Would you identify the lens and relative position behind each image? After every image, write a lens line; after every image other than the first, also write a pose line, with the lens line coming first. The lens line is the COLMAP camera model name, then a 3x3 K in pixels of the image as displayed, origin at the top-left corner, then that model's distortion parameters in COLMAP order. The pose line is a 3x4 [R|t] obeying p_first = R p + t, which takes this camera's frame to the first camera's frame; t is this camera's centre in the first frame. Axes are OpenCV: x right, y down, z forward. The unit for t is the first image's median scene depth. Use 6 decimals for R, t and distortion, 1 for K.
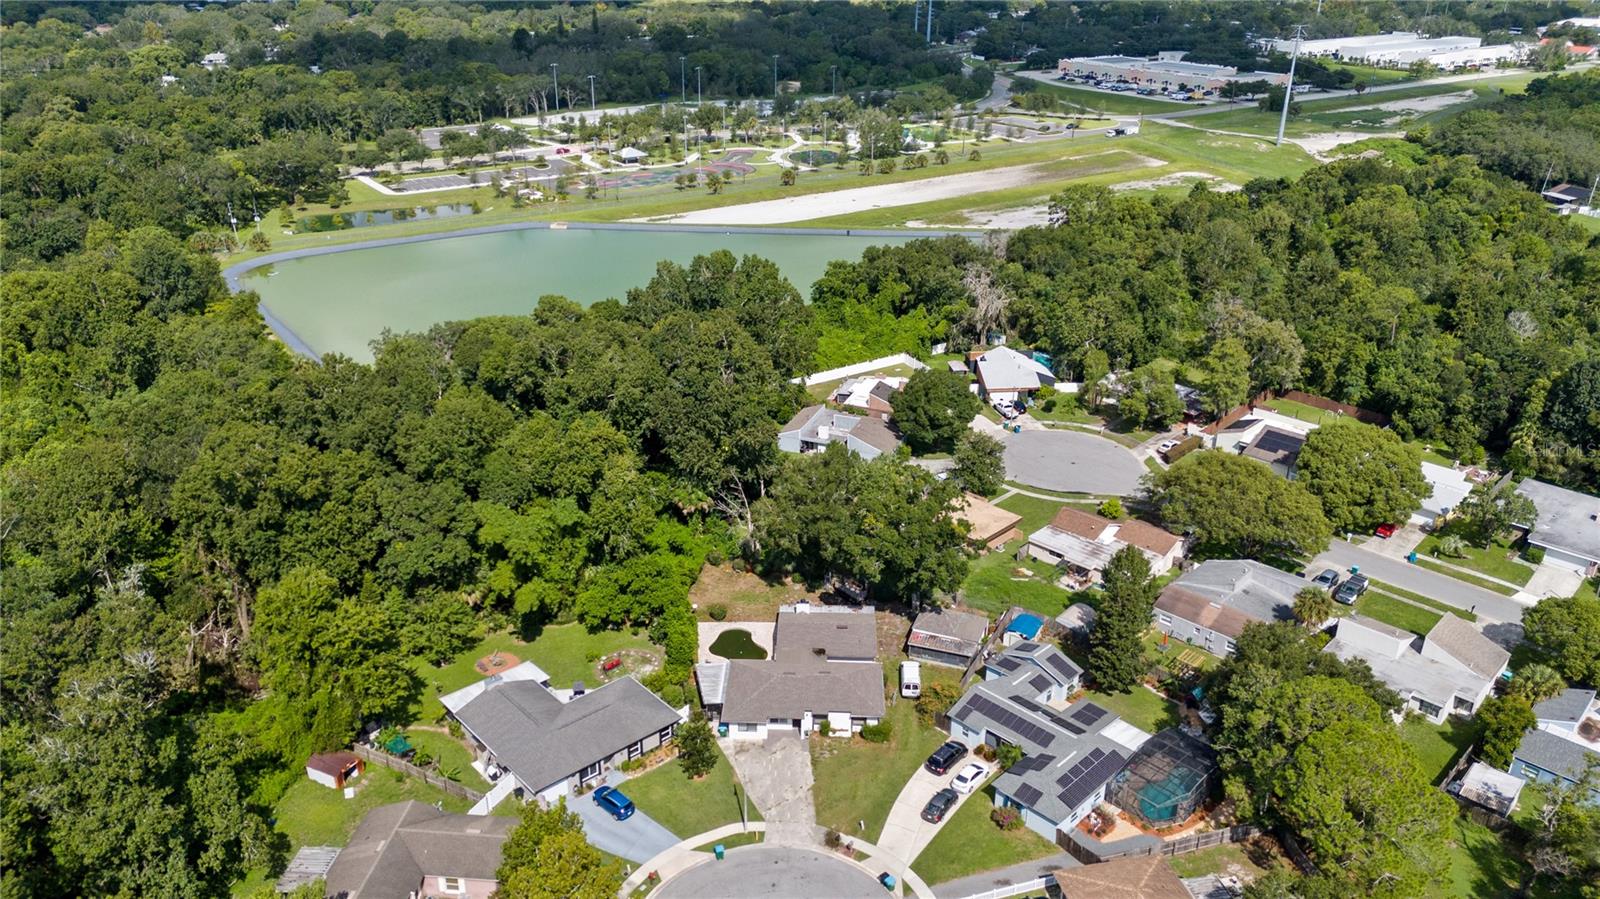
lens RADIAL K [[1156.7, 0, 803.6], [0, 1156.7, 458.6], [0, 0, 1]] dist [0.065940, -0.065557]
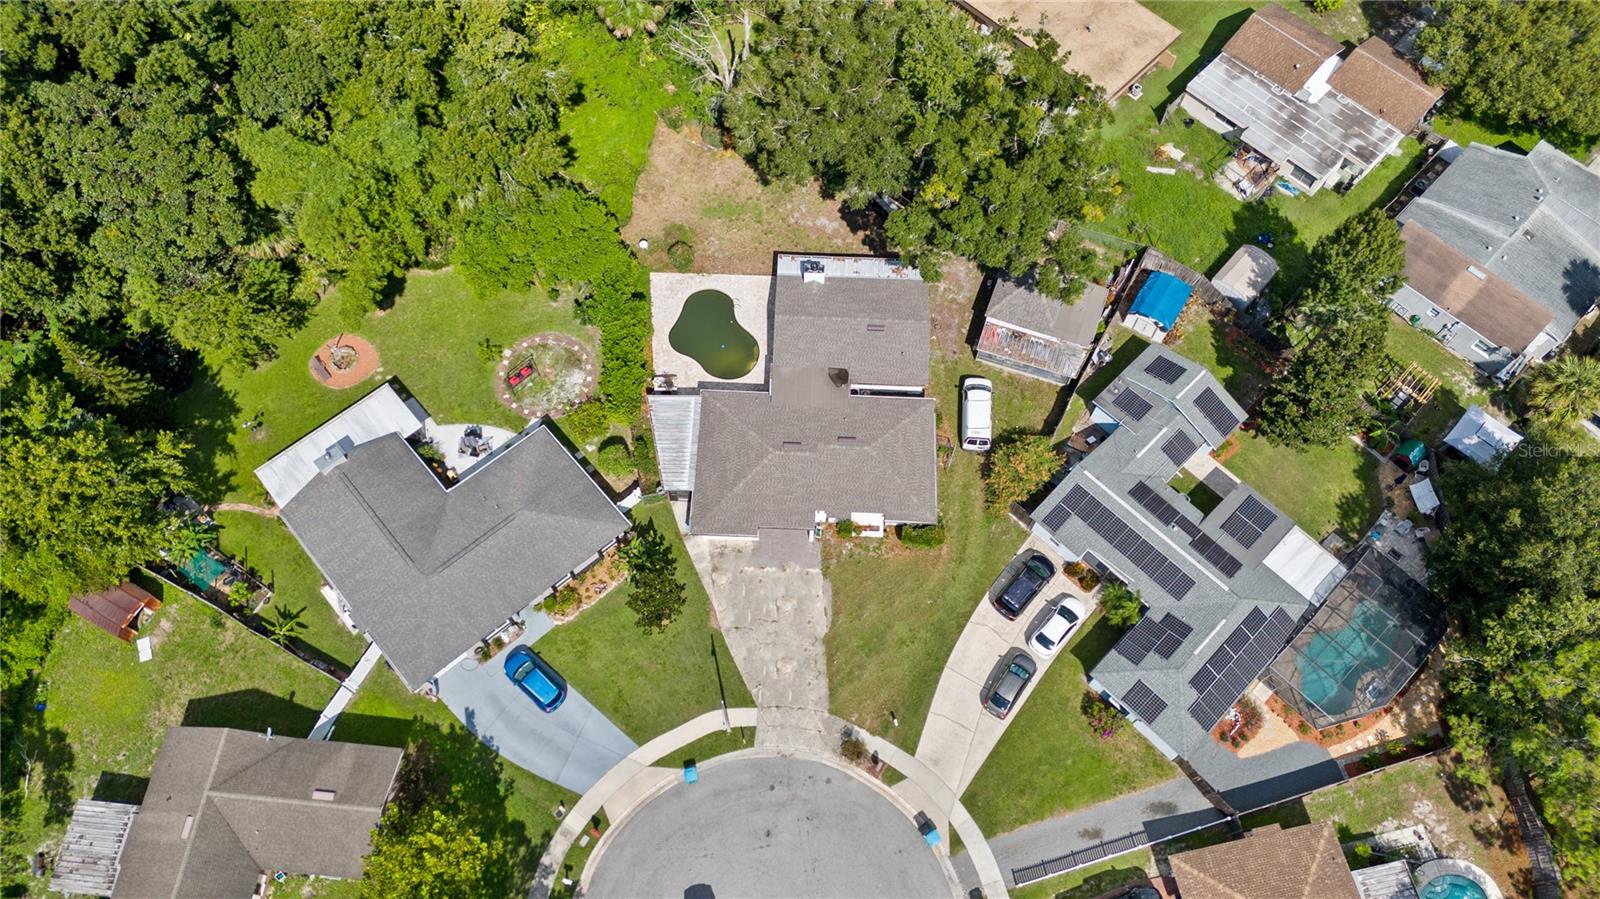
lens RADIAL K [[1156.7, 0, 807.0], [0, 1156.7, 442.3], [0, 0, 1]] dist [0.065940, -0.065557]
pose [[0.999934, 0.011465, 0.000778, -0.003991], [-0.009229, 0.760867, 0.648843, -0.203891], [0.006847, -0.648807, 0.760922, 0.451562]]
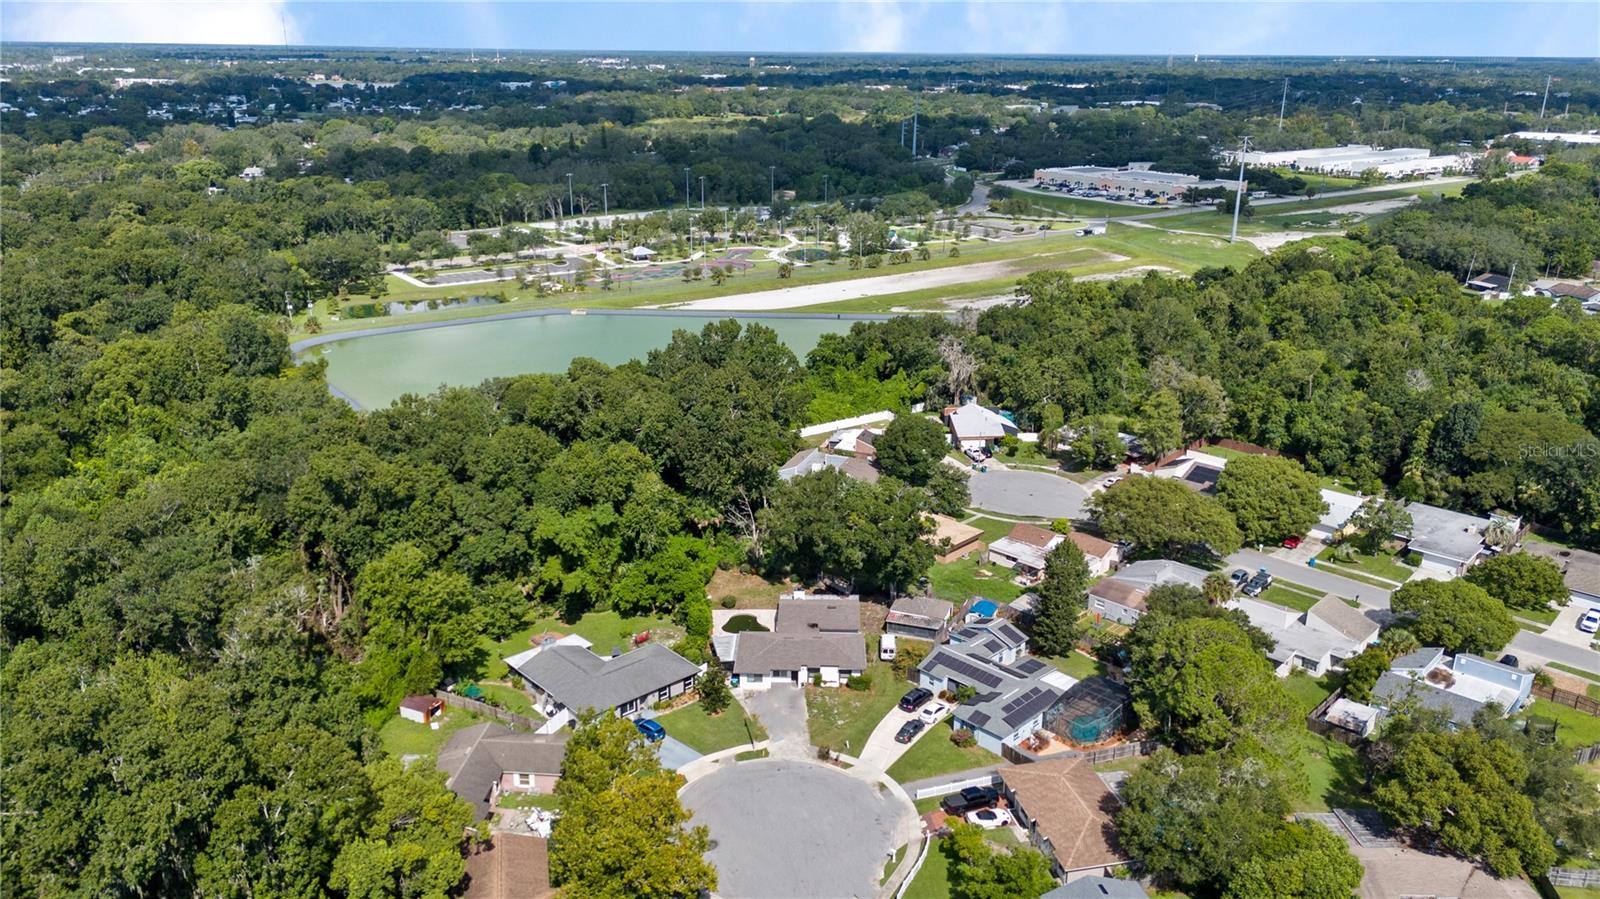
lens RADIAL K [[1156.7, 0, 802.8], [0, 1156.7, 462.3], [0, 0, 1]] dist [0.065940, -0.065557]
pose [[0.999985, -0.004718, 0.002775, 0.000324], [0.004945, 0.996067, -0.088463, 0.095652], [-0.002347, 0.088475, 0.996076, -0.210033]]
